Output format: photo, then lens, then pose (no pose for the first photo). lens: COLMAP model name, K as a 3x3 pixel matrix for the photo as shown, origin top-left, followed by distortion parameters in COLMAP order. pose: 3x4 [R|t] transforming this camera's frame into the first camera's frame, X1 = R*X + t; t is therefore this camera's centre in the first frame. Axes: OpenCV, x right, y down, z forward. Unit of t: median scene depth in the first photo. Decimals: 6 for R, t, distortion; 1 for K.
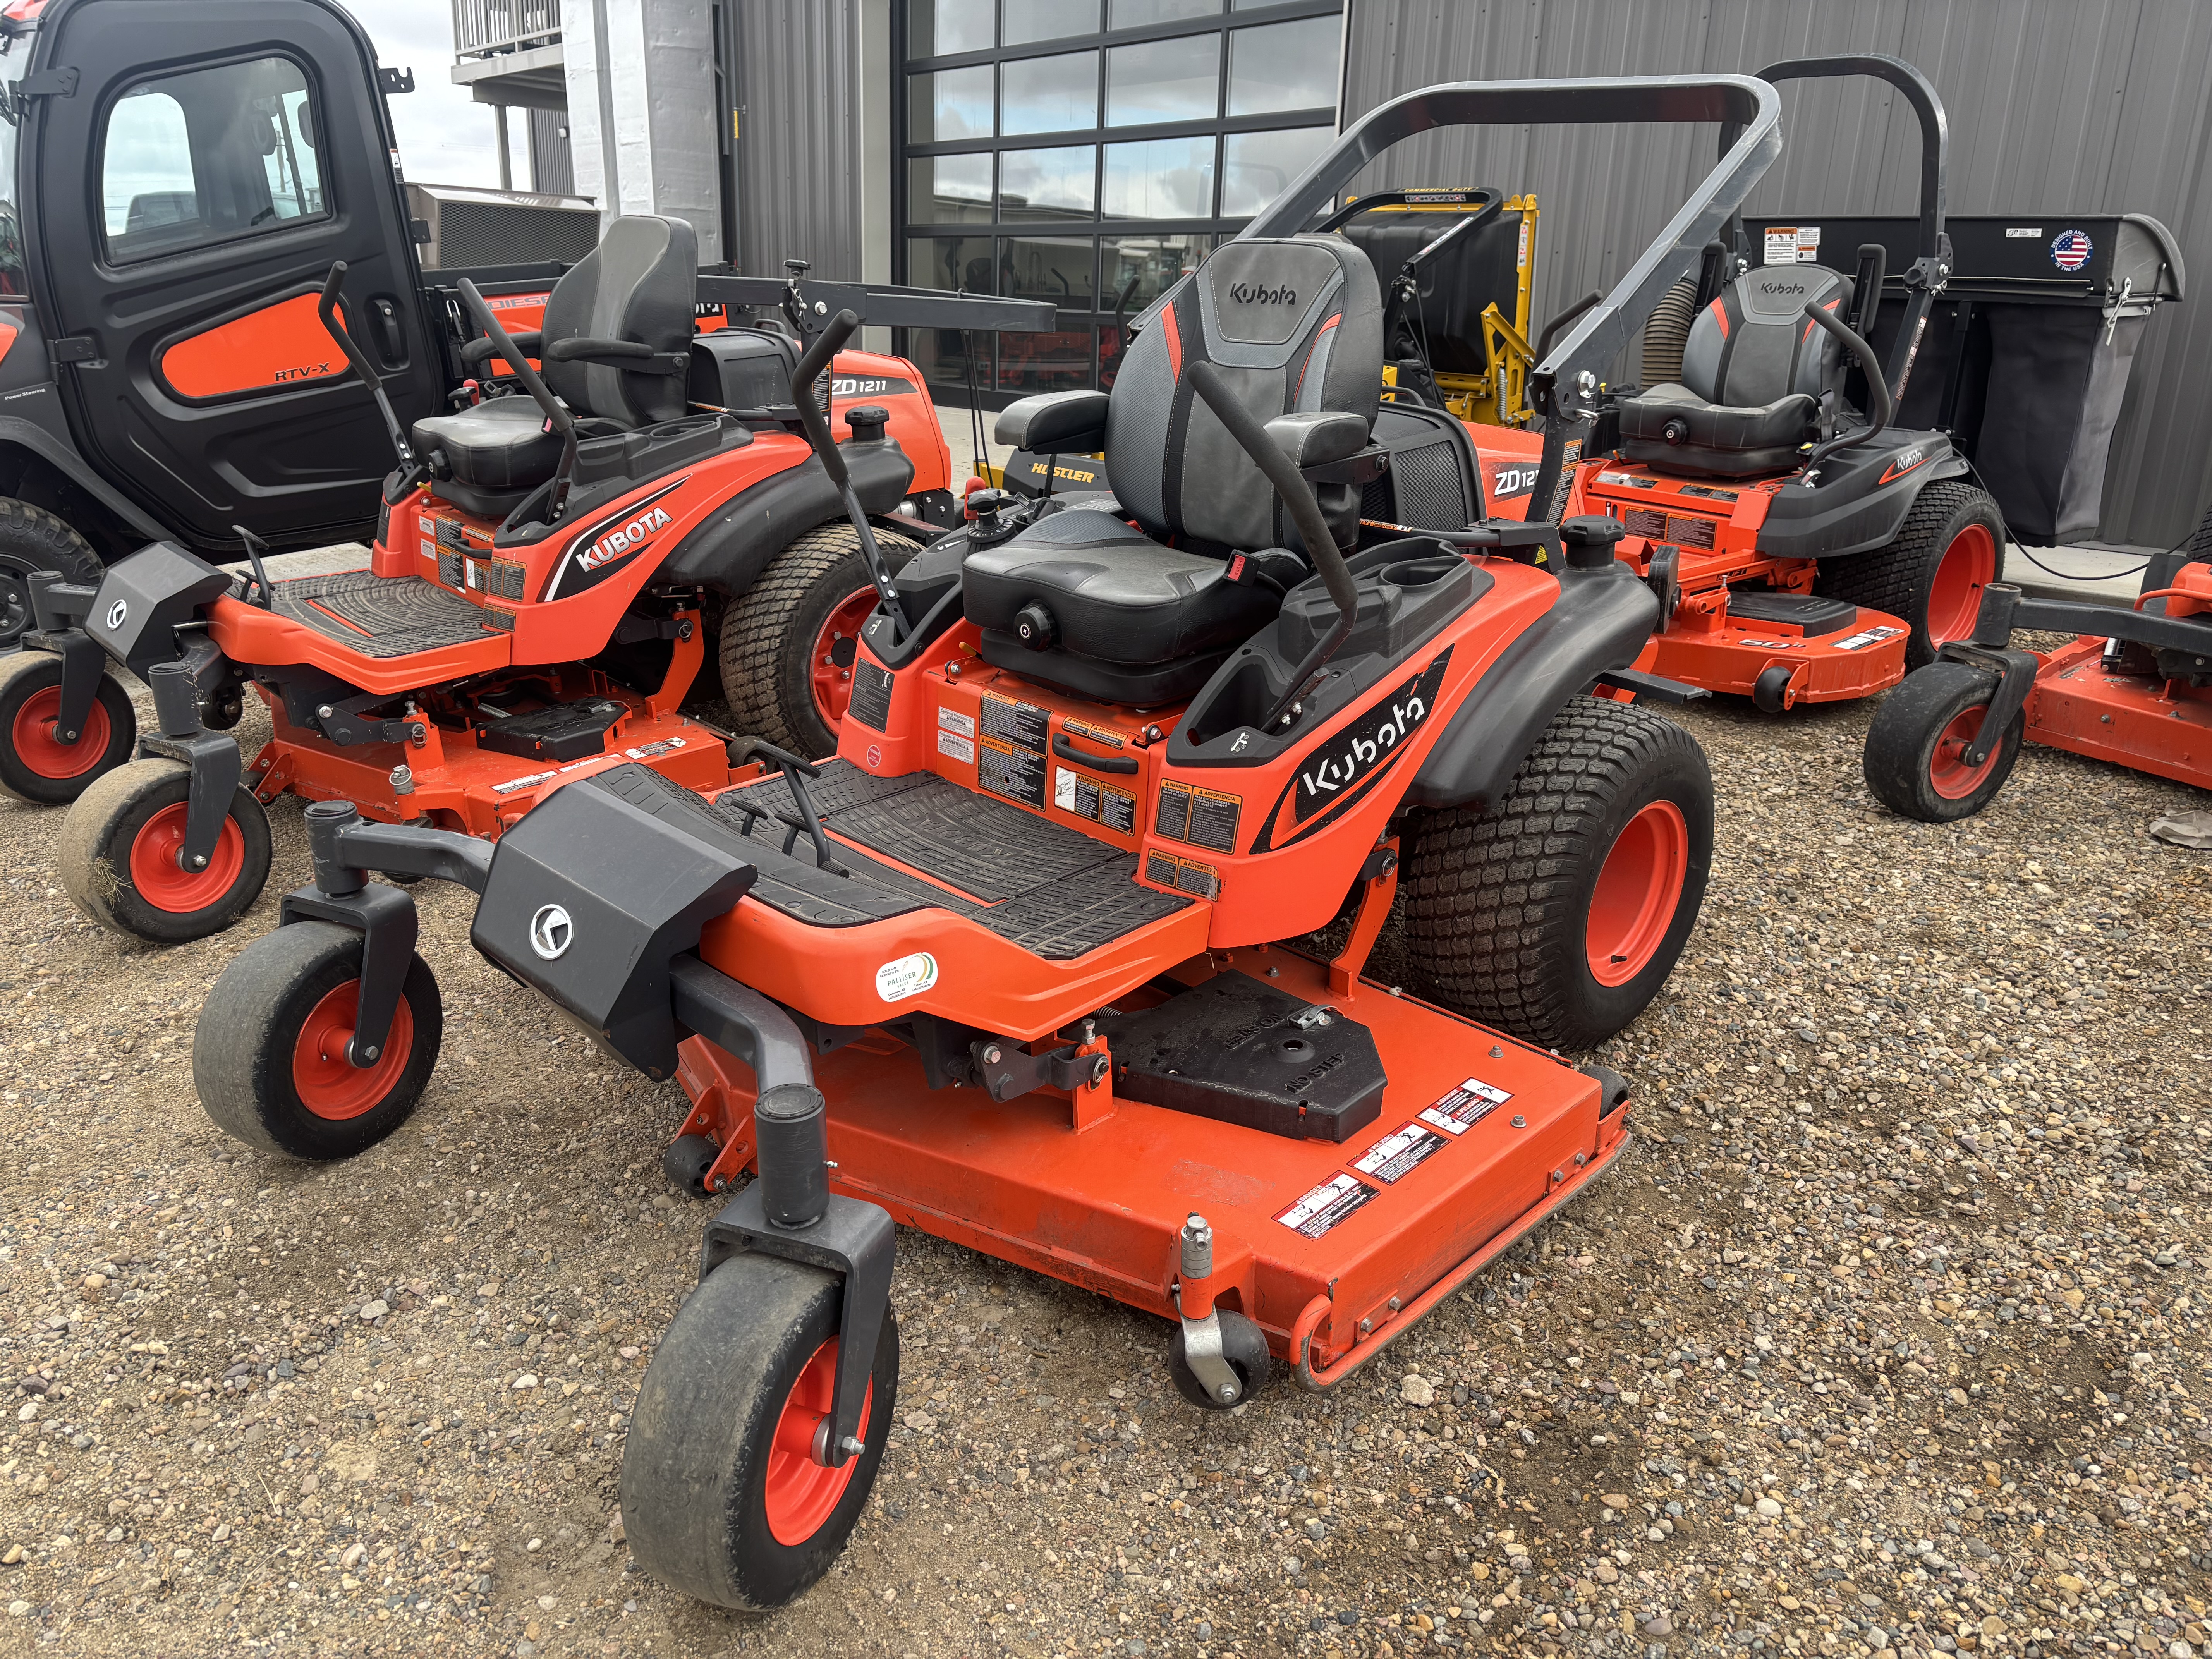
lens RADIAL K [[1650.3, 0, 1106.7], [0, 1650.3, 849.7], [0, 0, 1]] dist [0.010691, 0.006254]
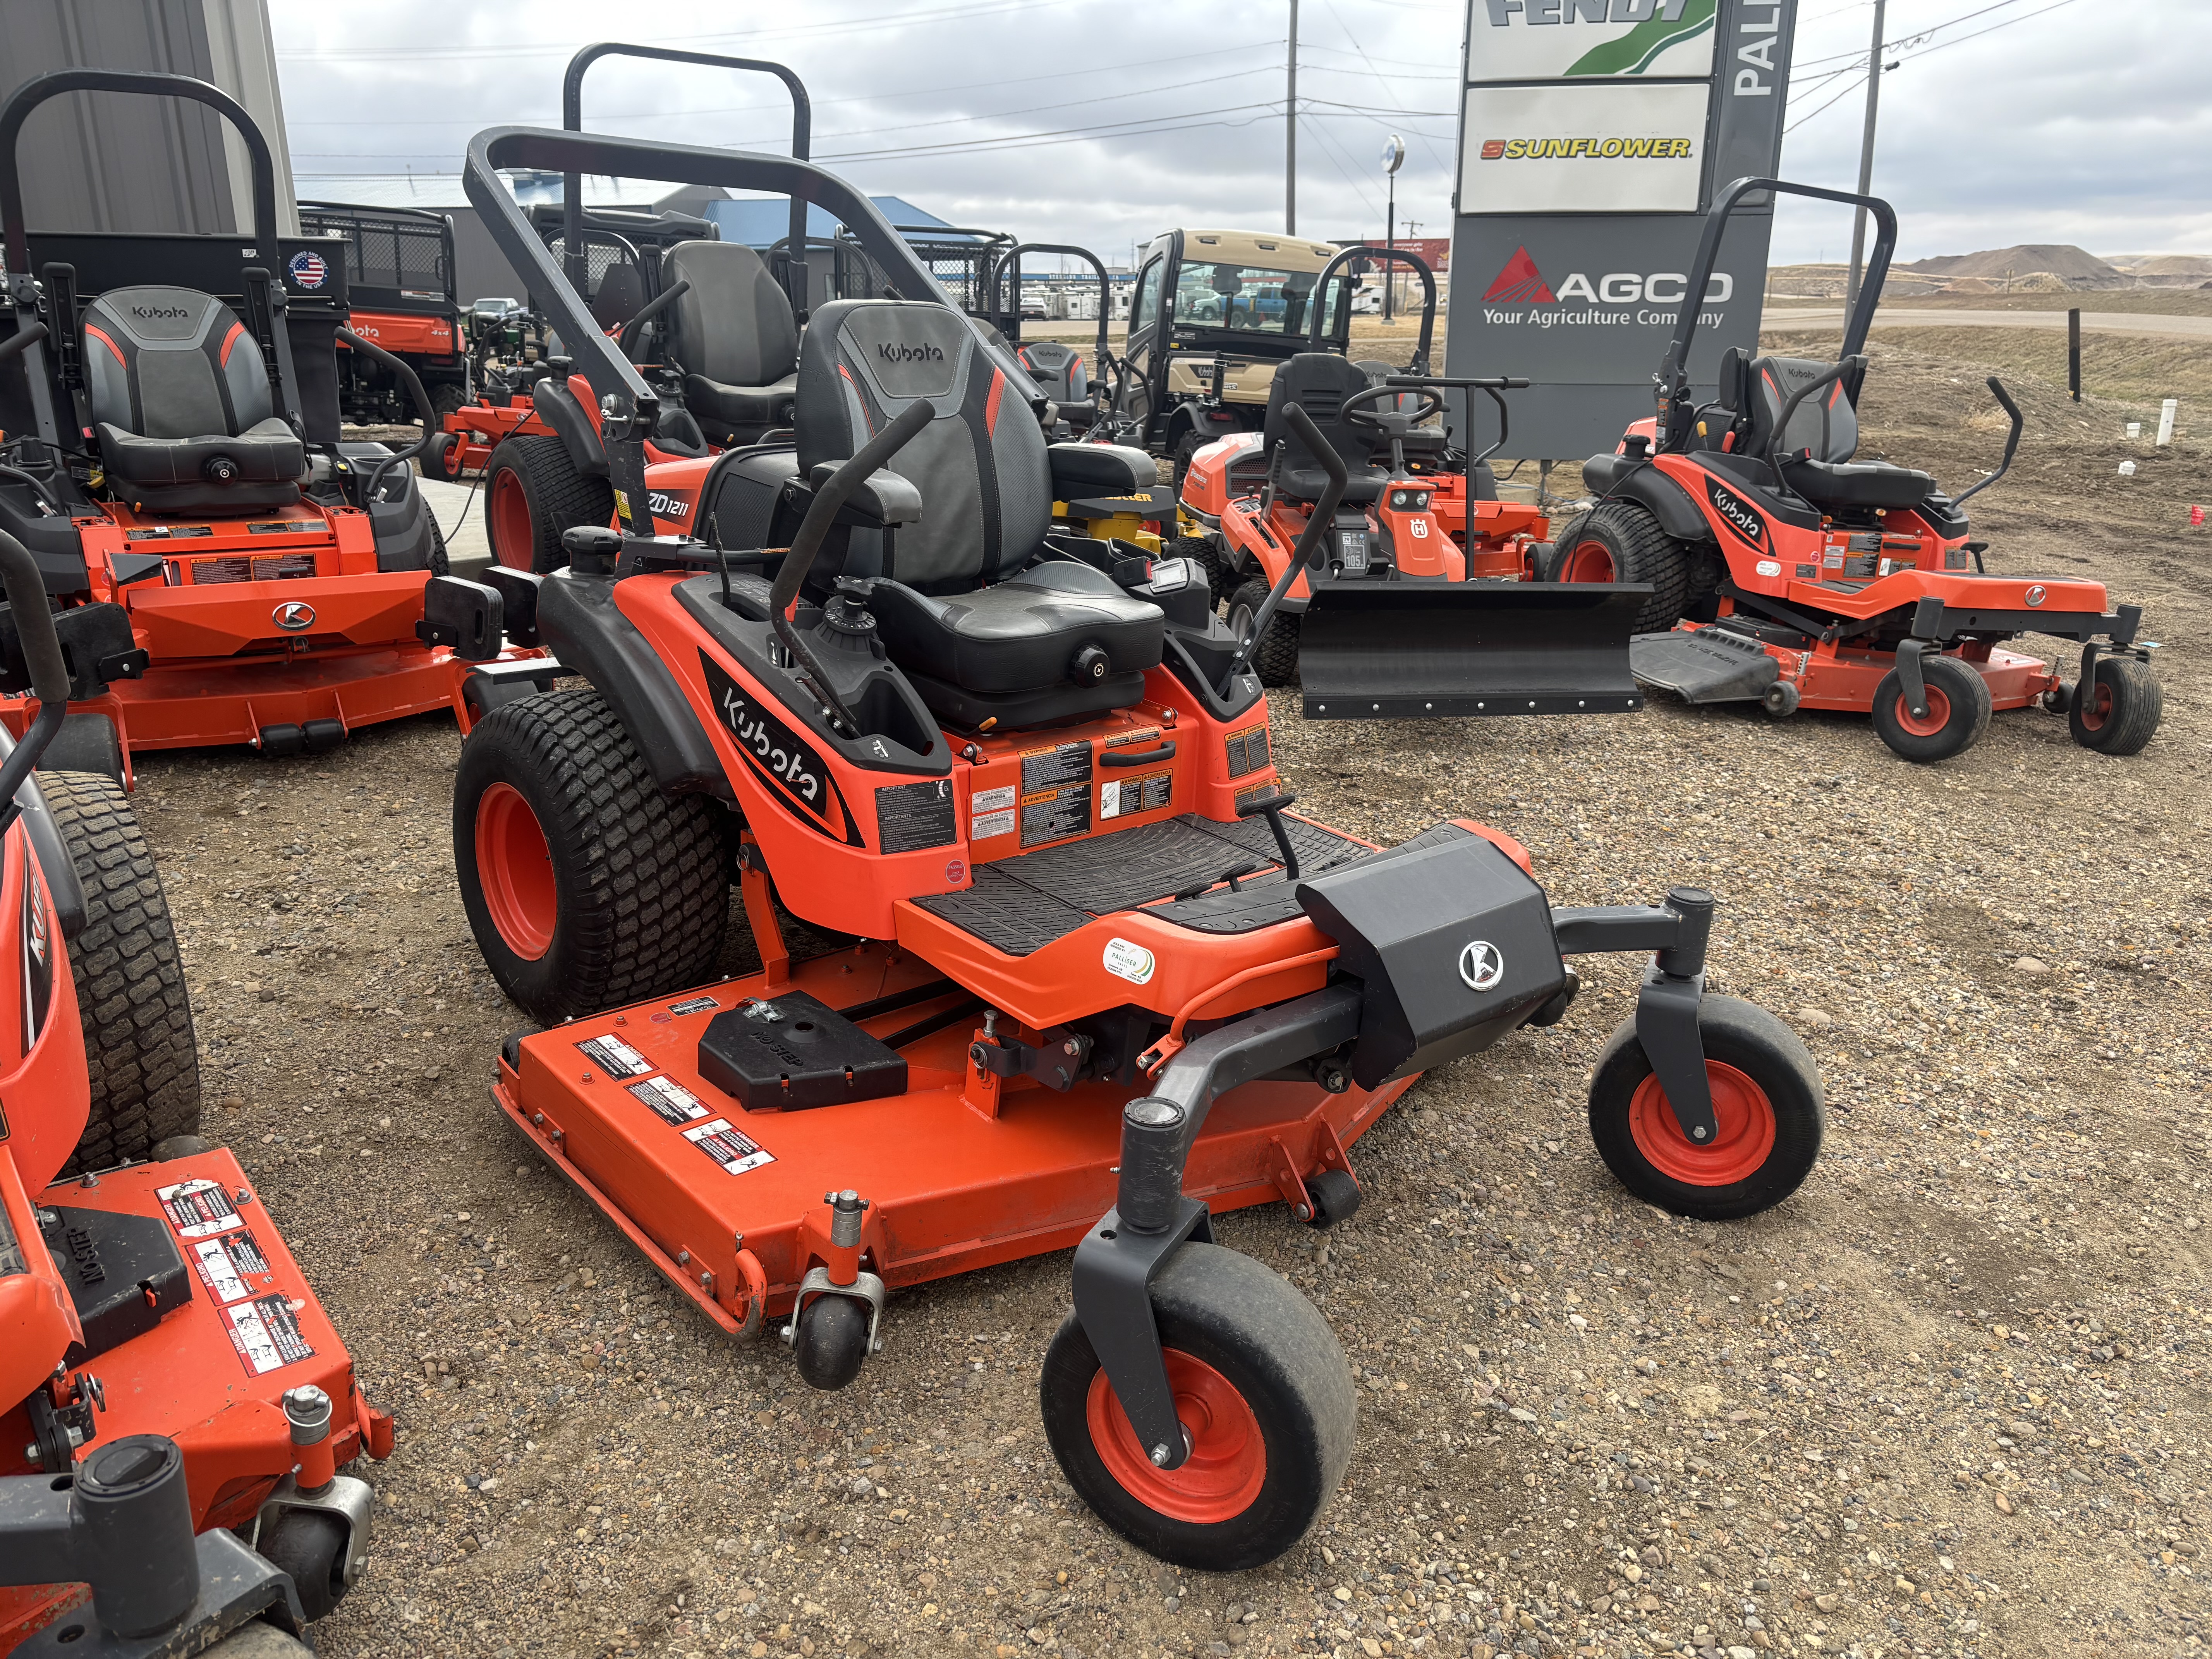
lens RADIAL K [[1679.9, 0, 1106.0], [0, 1679.9, 829.5], [0, 0, 1]] dist [0.016420, 0.003341]
pose [[0.035237, -0.328704, 0.943776, -1.047810], [0.325580, 0.896618, 0.300123, -0.342319], [-0.944858, 0.296699, 0.138613, 0.808888]]
